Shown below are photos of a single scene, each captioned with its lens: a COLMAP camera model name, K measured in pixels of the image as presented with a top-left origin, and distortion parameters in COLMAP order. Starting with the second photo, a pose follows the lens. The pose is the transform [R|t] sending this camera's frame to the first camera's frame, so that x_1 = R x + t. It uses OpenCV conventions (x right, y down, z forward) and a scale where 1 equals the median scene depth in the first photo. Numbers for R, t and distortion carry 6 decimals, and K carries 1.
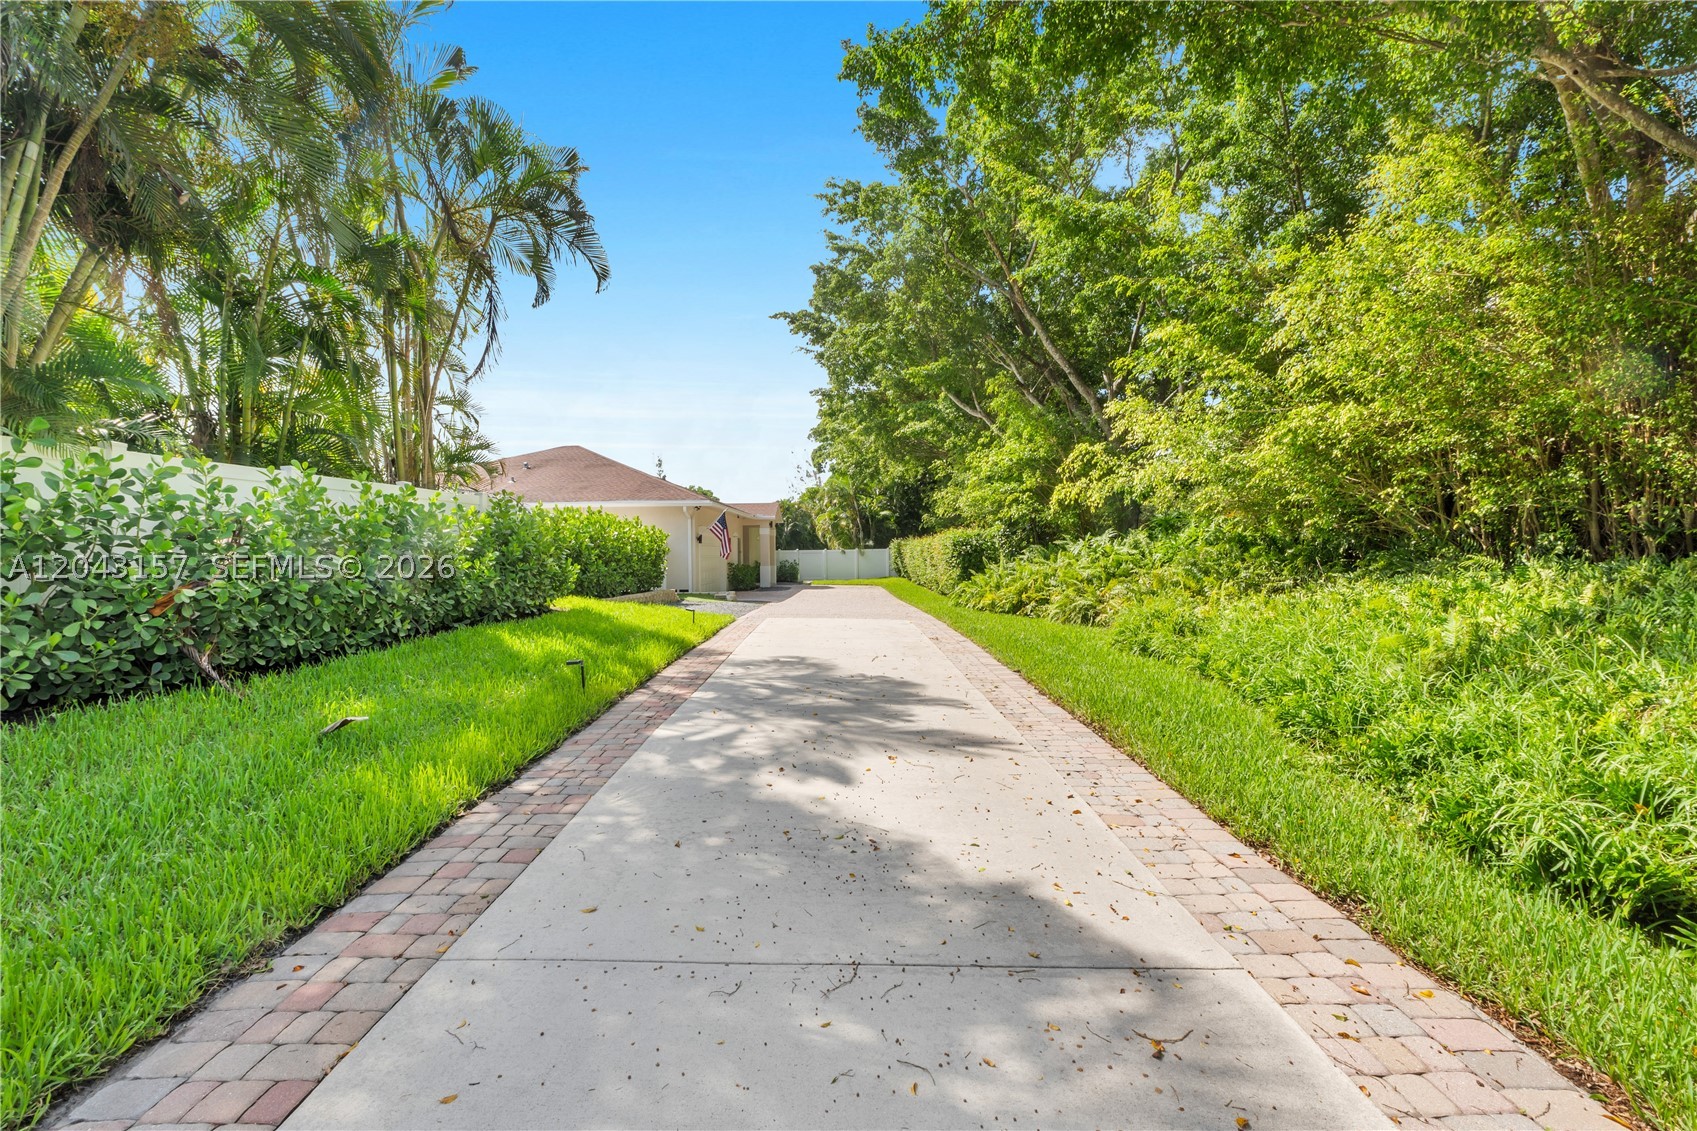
lens RADIAL K [[732.8, 0, 843.8], [0, 732.8, 560.1], [0, 0, 1]] dist [-0.000153, 0.000009]
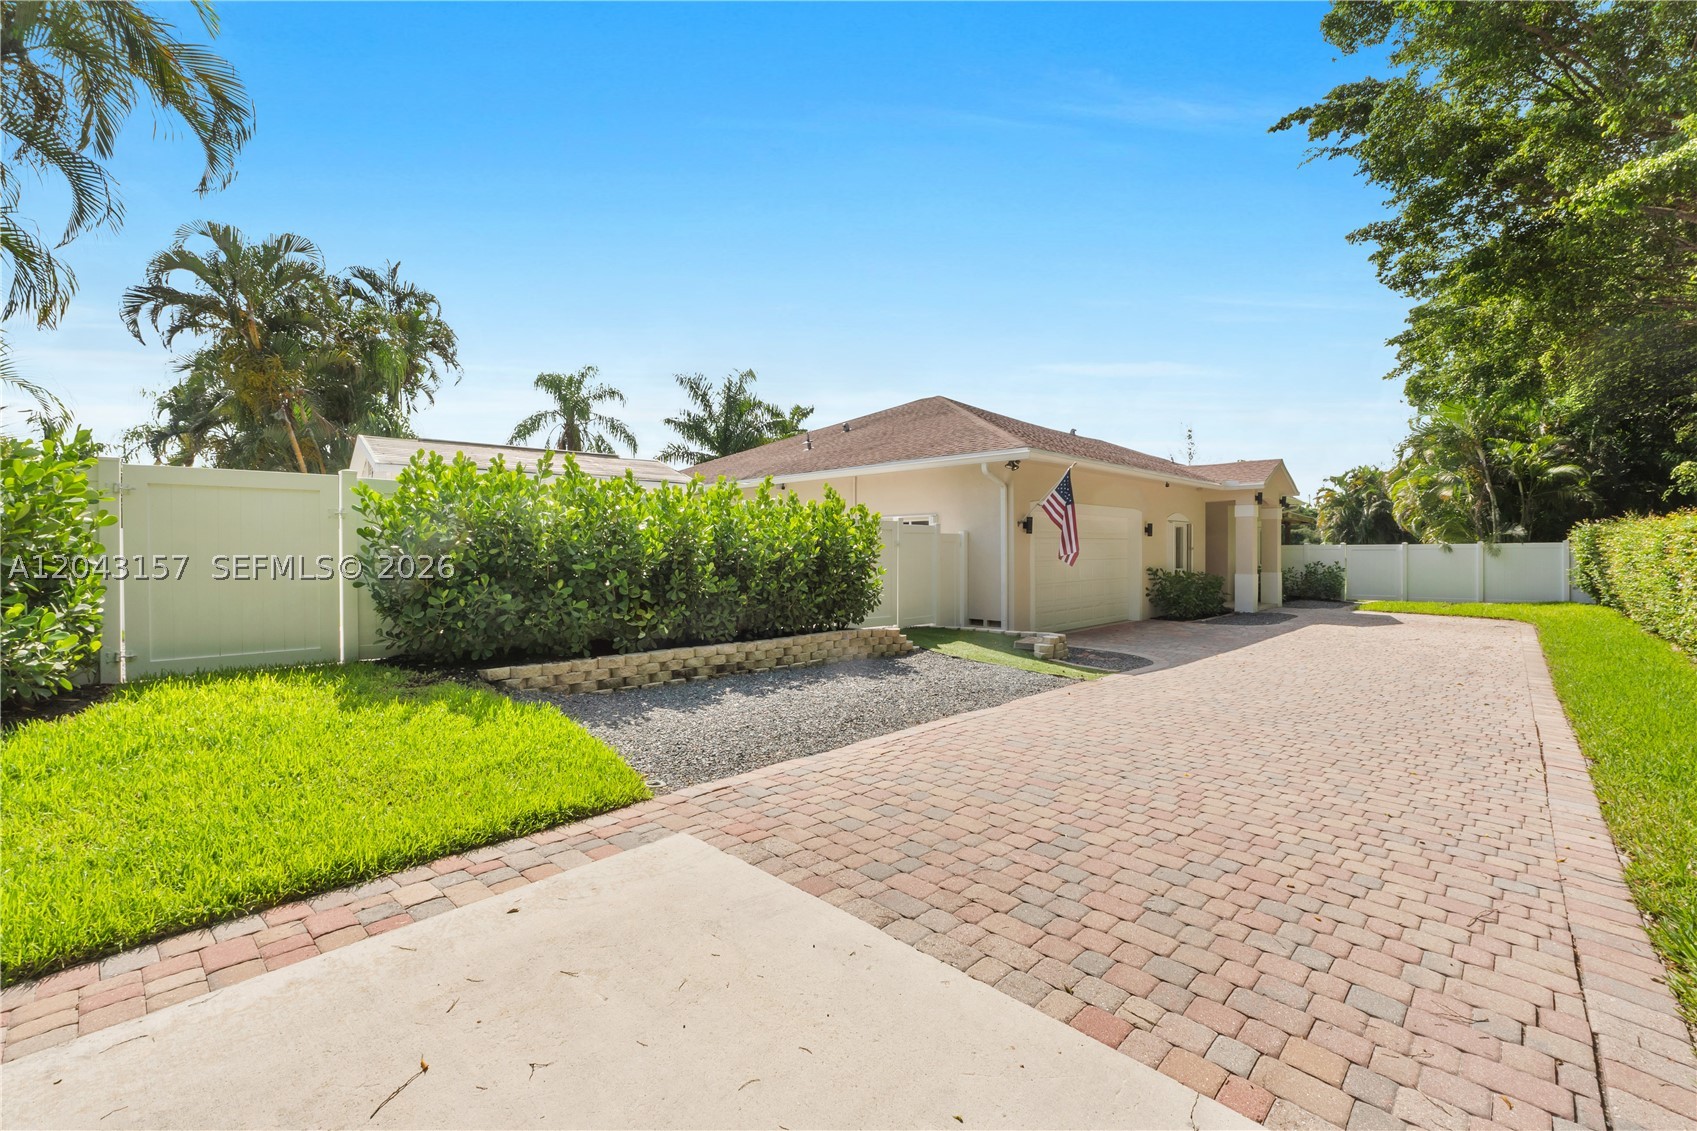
lens RADIAL K [[716.0, 0, 856.0], [0, 716.0, 555.8], [0, 0, 1]] dist [-0.008644, -0.000016]
pose [[0.727409, 0.013157, -0.686078, 0.041053], [-0.009369, 0.999913, 0.009242, -0.006866], [0.686140, -0.000295, 0.727469, 0.345635]]
